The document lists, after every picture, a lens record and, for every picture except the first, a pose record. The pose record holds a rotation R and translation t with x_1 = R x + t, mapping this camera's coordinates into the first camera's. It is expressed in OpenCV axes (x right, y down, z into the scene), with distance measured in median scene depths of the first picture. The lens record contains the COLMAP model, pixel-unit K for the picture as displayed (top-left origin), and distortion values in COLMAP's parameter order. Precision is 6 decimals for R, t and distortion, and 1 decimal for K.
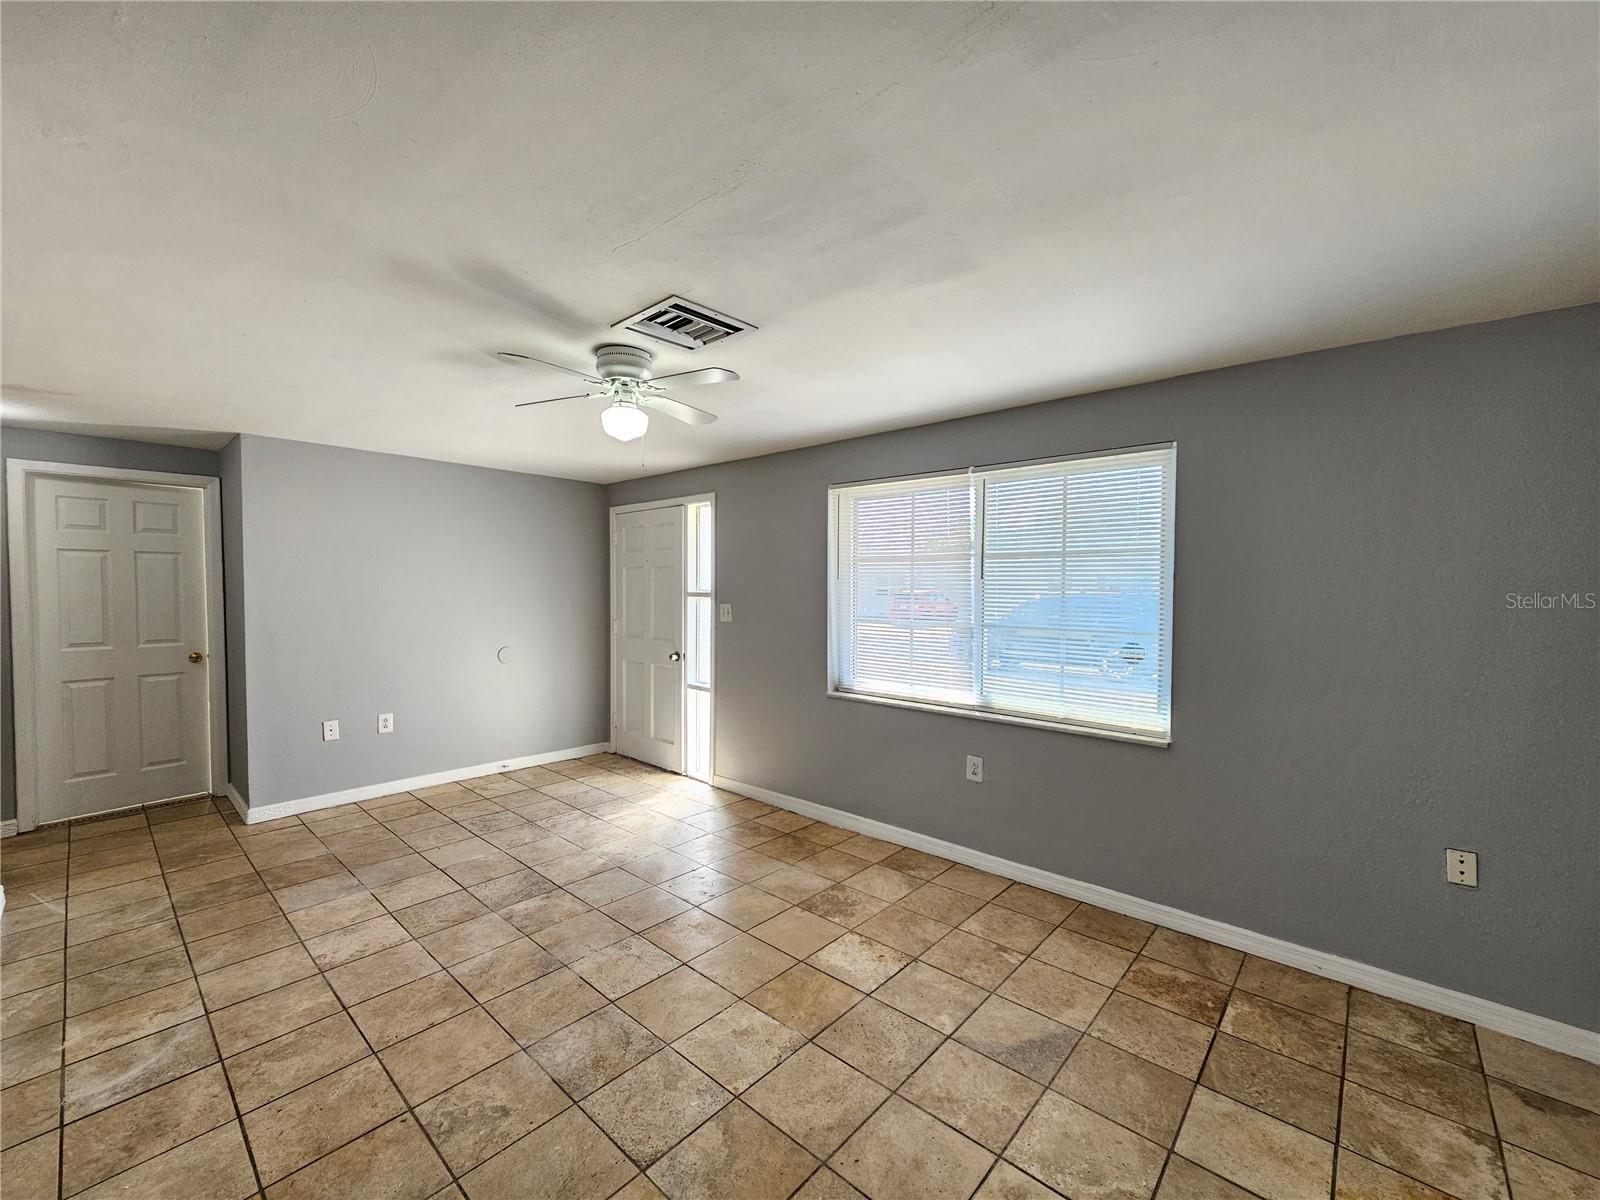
lens RADIAL K [[656.5, 0, 794.7], [0, 656.5, 604.8], [0, 0, 1]] dist [-0.001642, 0.000892]
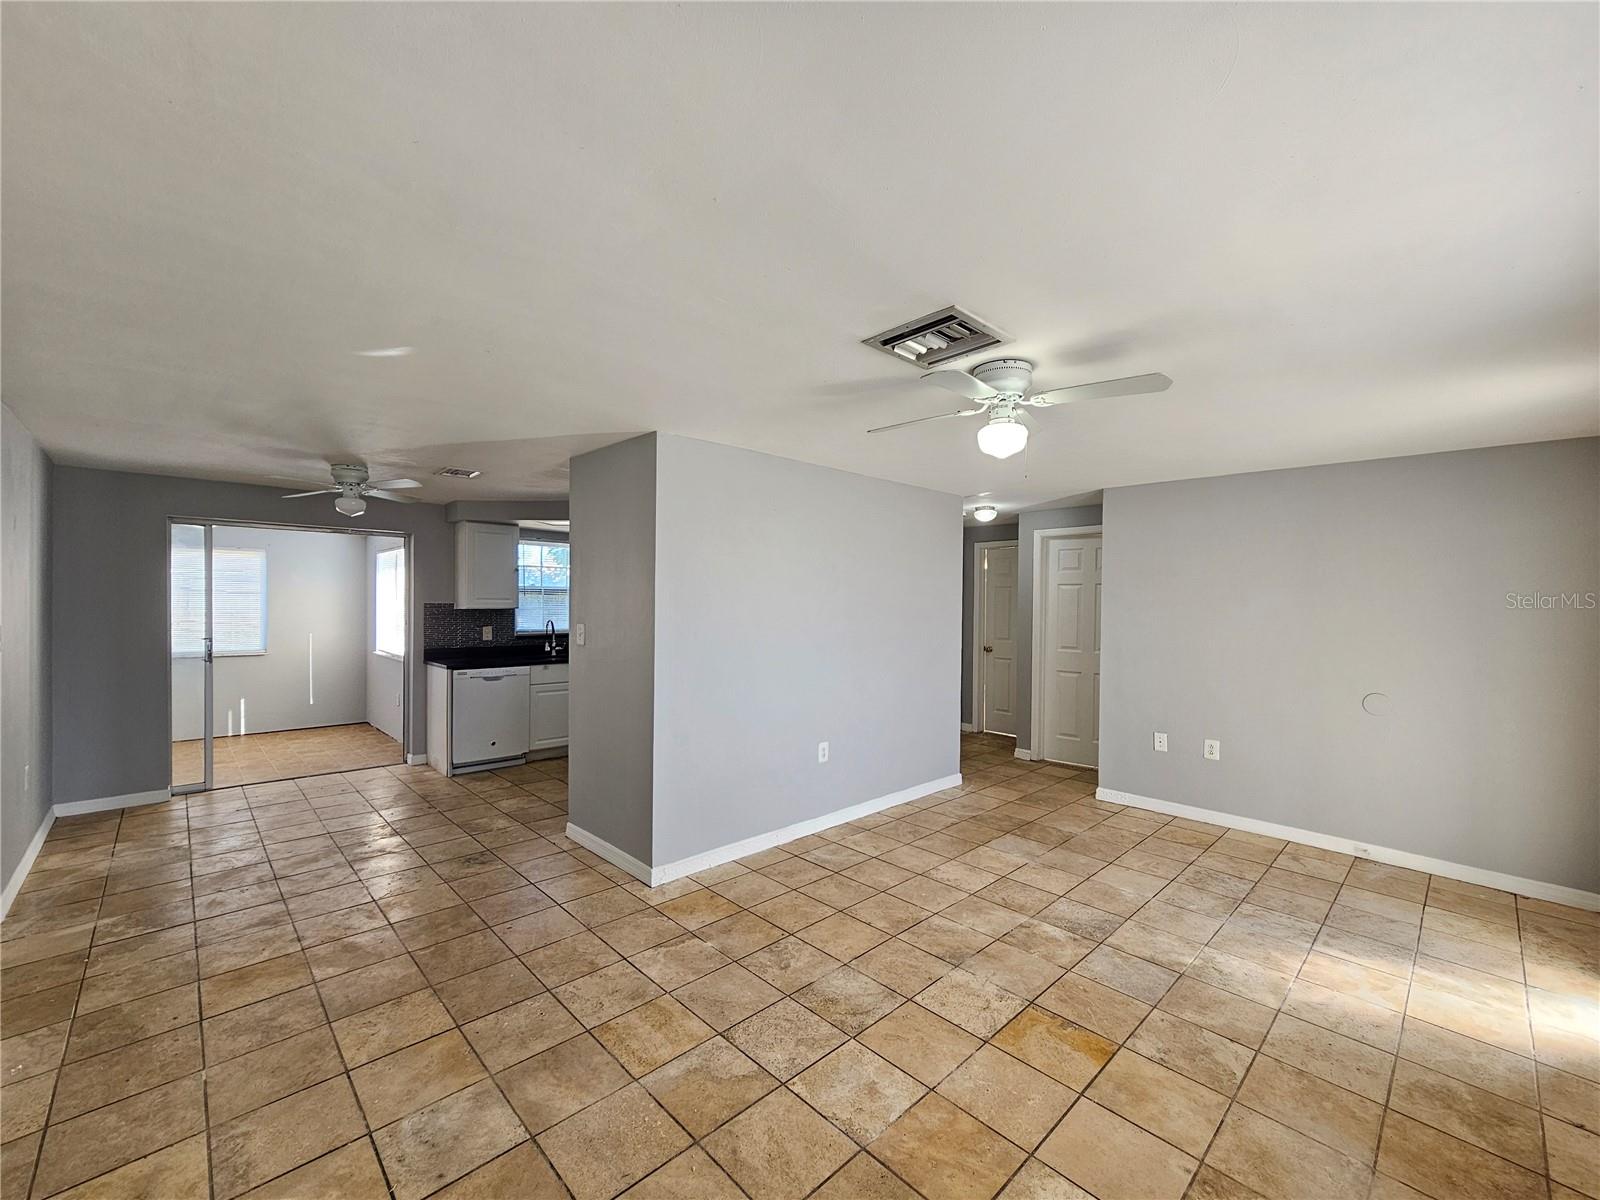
lens RADIAL K [[656.5, 0, 794.7], [0, 656.5, 604.8], [0, 0, 1]] dist [-0.001642, 0.000892]
pose [[-0.075072, 0.001258, -0.997177, 0.611906], [-0.039245, 0.999221, 0.004215, -0.025174], [0.996406, 0.039451, -0.074964, 0.665291]]
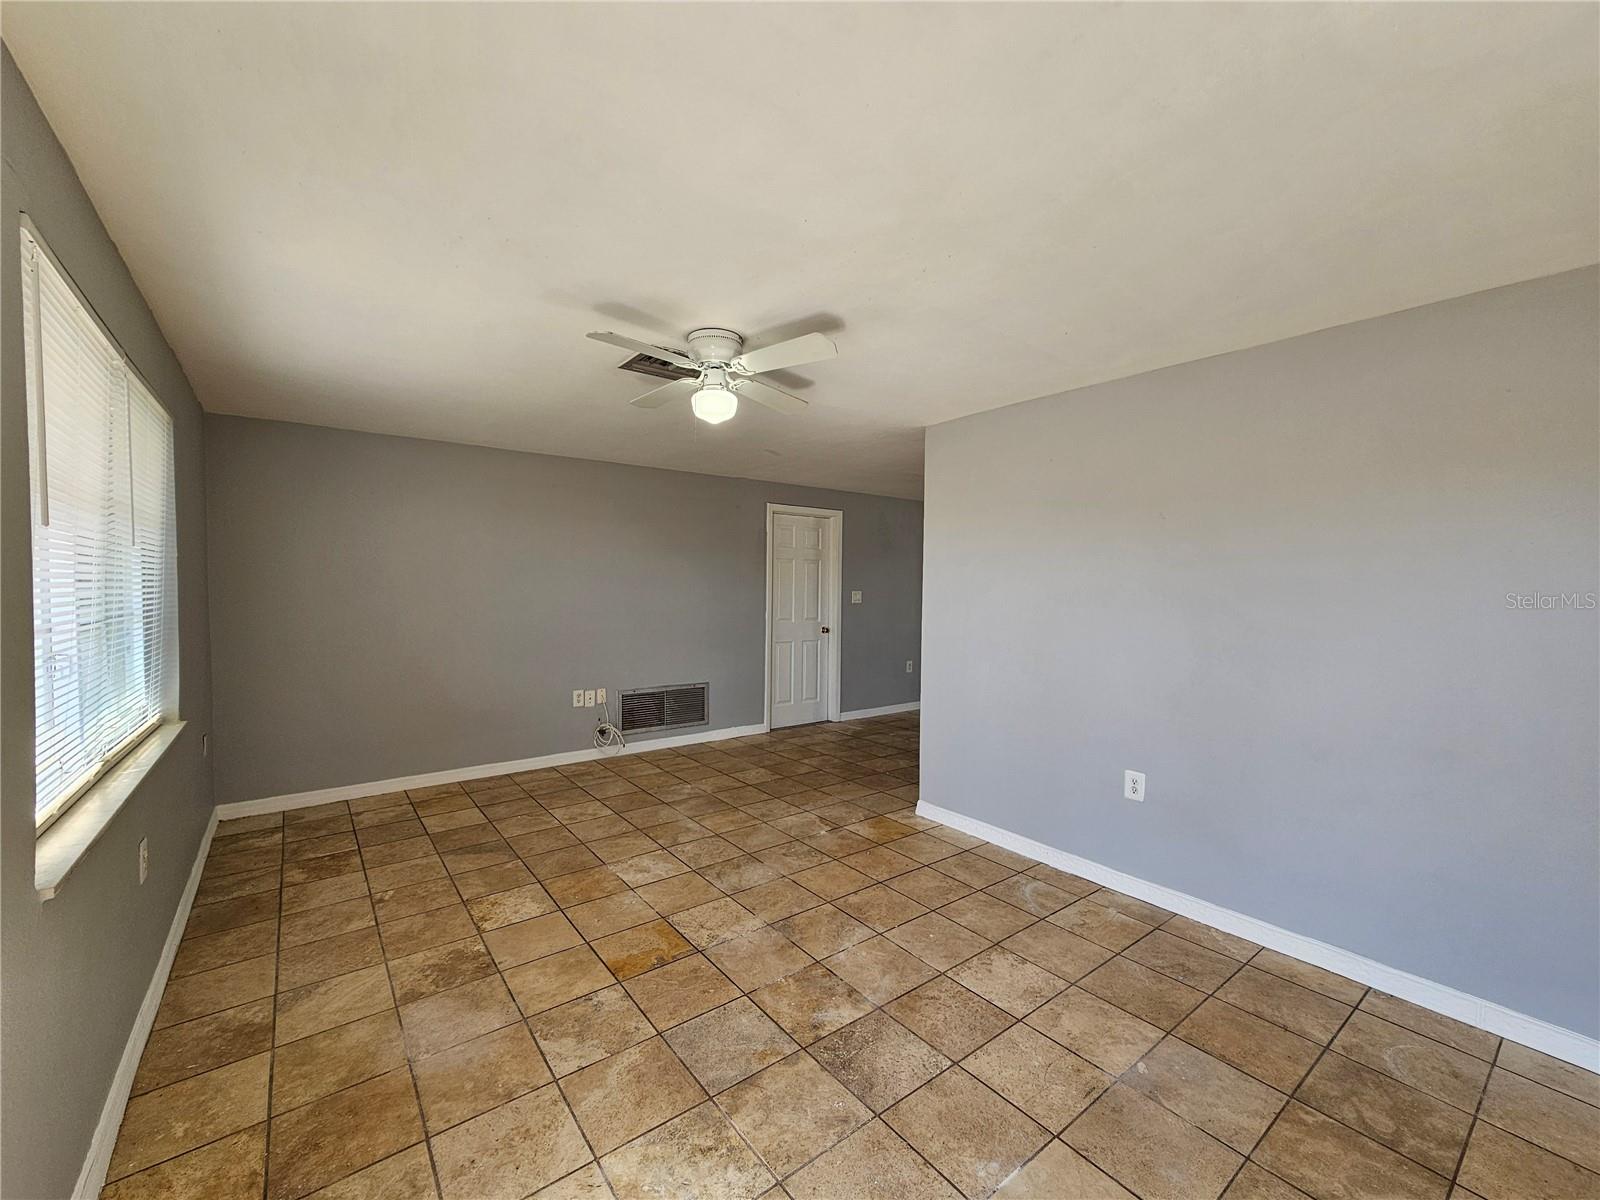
lens RADIAL K [[656.5, 0, 794.7], [0, 656.5, 604.8], [0, 0, 1]] dist [-0.001642, 0.000892]
pose [[-0.982621, -0.019658, 0.184579, -0.483663], [-0.008652, 0.998146, 0.060245, -0.030526], [-0.185421, 0.057601, -0.980969, 1.684498]]
